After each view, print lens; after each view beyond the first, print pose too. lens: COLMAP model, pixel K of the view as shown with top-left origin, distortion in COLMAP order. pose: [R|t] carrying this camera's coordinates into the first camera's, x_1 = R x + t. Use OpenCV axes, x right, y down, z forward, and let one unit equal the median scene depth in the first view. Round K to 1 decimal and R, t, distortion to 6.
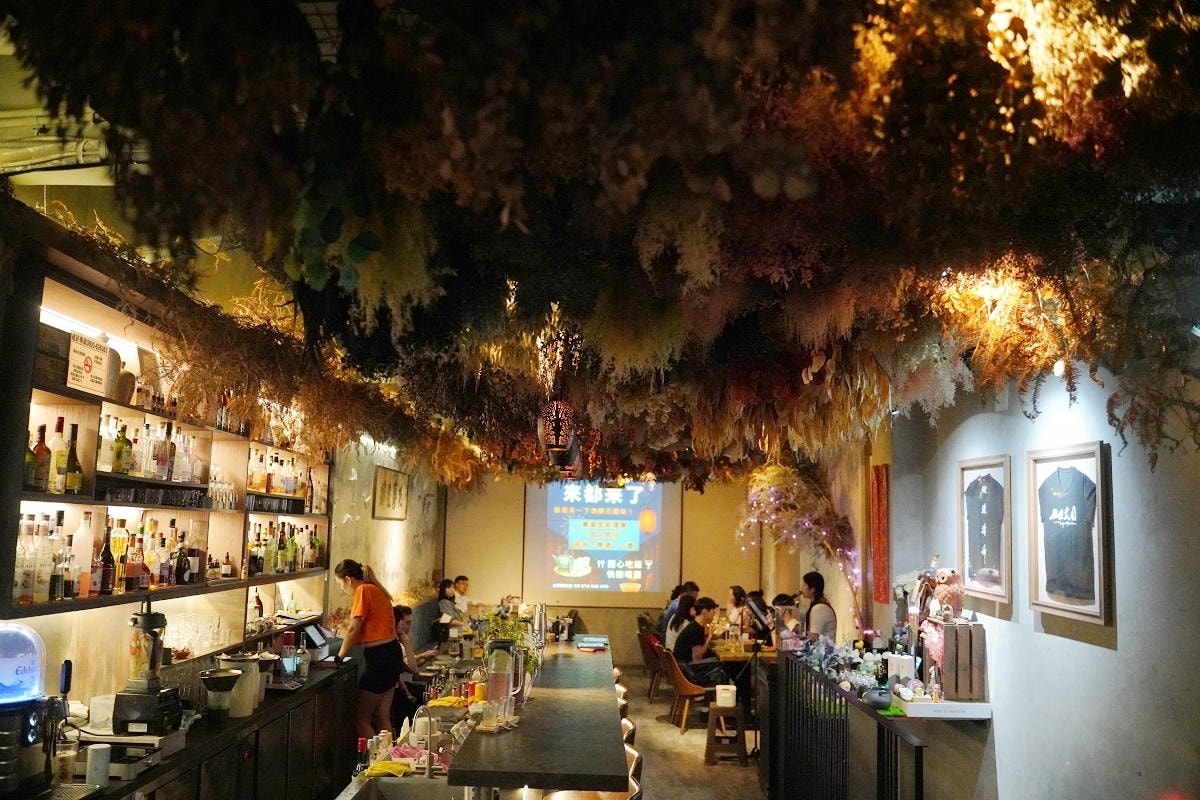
lens RADIAL K [[965.1, 0, 600.0], [0, 965.1, 400.0], [0, 0, 1]] dist [-0.081775, 0.010404]
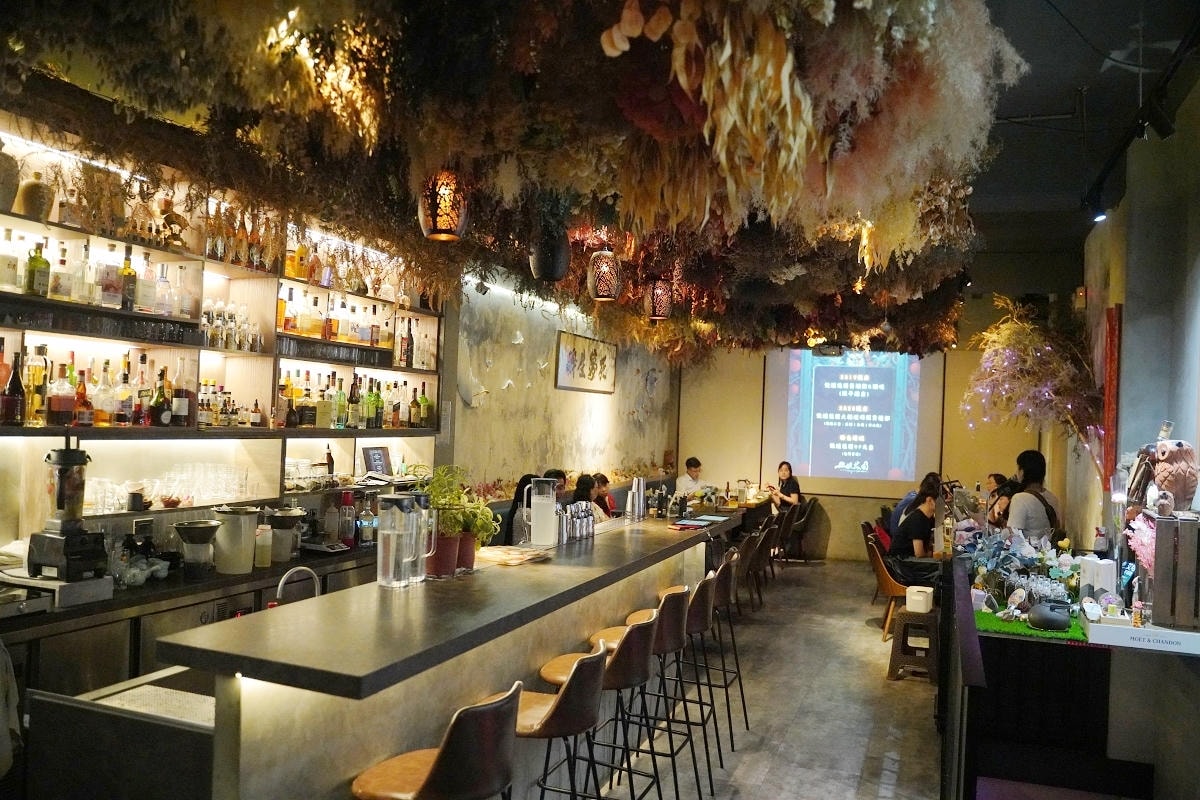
lens RADIAL K [[965.1, 0, 600.0], [0, 965.1, 400.0], [0, 0, 1]] dist [-0.081775, 0.010404]
pose [[0.939587, 0.009121, -0.342190, 0.207728], [0.027561, 0.994384, 0.102182, 0.066784], [0.341200, -0.105440, 0.934058, 0.222260]]
